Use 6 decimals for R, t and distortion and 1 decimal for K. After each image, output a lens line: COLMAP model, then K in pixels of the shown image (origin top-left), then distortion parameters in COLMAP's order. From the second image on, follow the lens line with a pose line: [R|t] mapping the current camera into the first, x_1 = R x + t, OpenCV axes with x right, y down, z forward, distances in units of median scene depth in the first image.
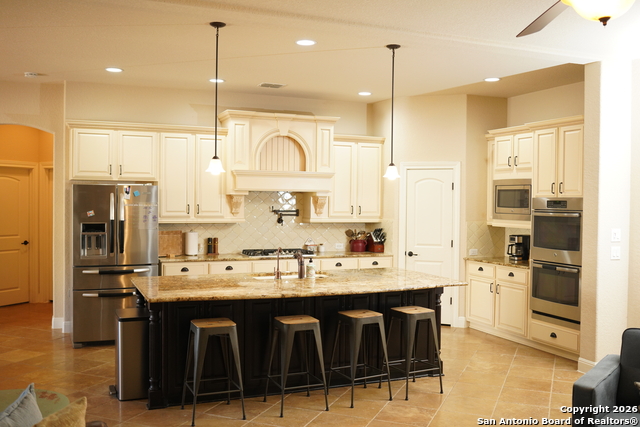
lens RADIAL K [[616.4, 0, 319.0], [0, 616.4, 213.5], [0, 0, 1]] dist [-0.031027, 0.000000]
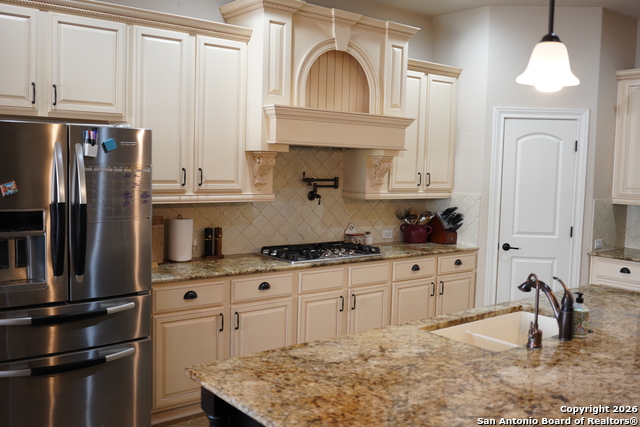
lens RADIAL K [[616.4, 0, 321.4], [0, 616.4, 212.6], [0, 0, 1]] dist [-0.031027, 0.000000]
pose [[0.961043, -0.005823, 0.276338, -0.232789], [-0.011970, 0.997963, 0.062659, -0.010519], [-0.276140, -0.063526, 0.959016, 0.435850]]
